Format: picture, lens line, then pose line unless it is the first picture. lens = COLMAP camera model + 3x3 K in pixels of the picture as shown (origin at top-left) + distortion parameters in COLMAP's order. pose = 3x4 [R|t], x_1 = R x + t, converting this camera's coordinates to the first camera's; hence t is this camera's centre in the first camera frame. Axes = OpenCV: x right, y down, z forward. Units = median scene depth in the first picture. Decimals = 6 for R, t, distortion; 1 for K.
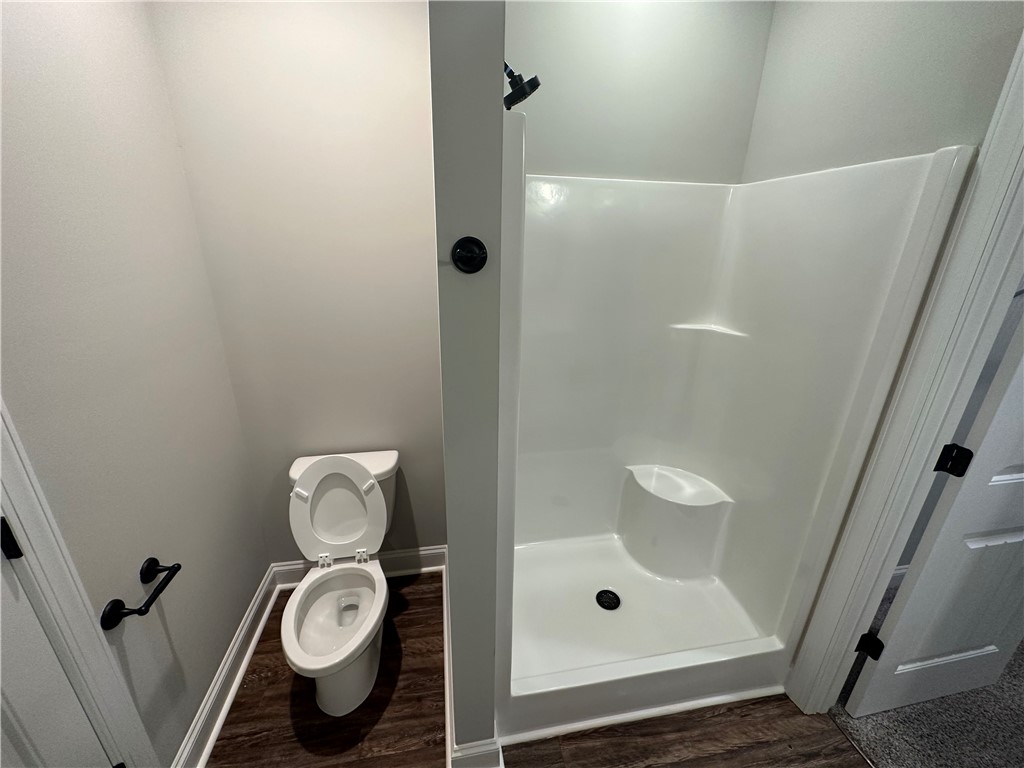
lens RADIAL K [[406.4, 0, 511.9], [0, 406.4, 385.5], [0, 0, 1]] dist [-0.003623, -0.000396]
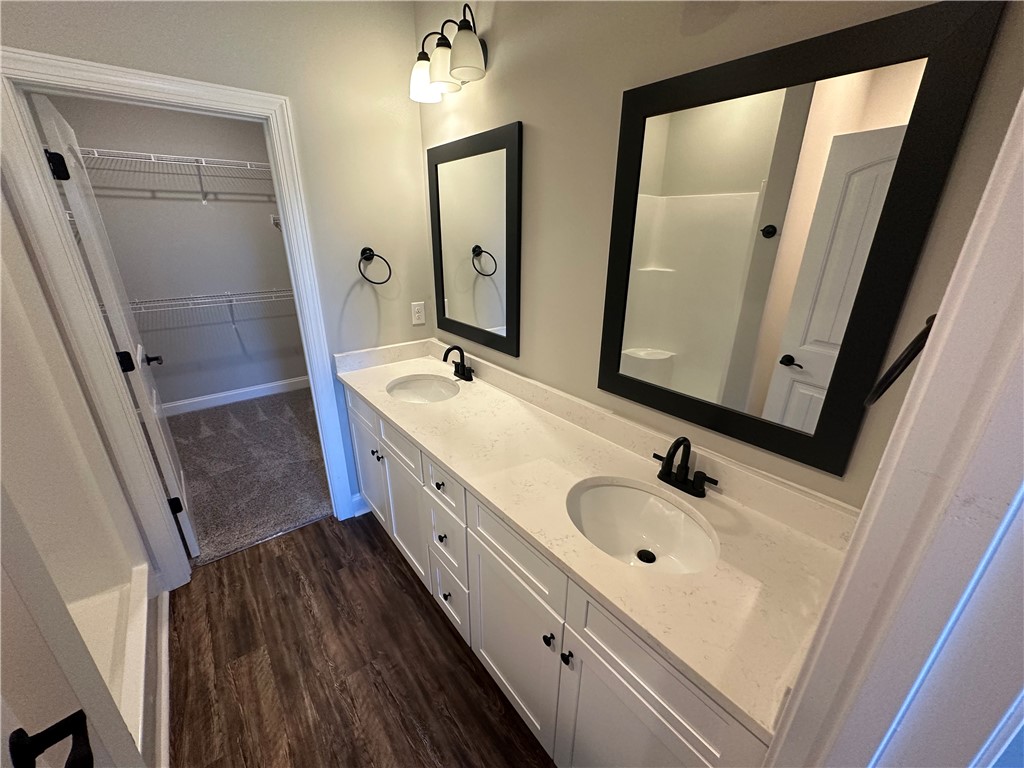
lens RADIAL K [[406.4, 0, 515.0], [0, 406.4, 384.6], [0, 0, 1]] dist [-0.003623, -0.000396]
pose [[-0.485587, -0.340342, 0.805216, -0.669530], [0.272923, 0.816039, 0.509503, -0.099504], [-0.830493, 0.467170, -0.303370, 0.235146]]
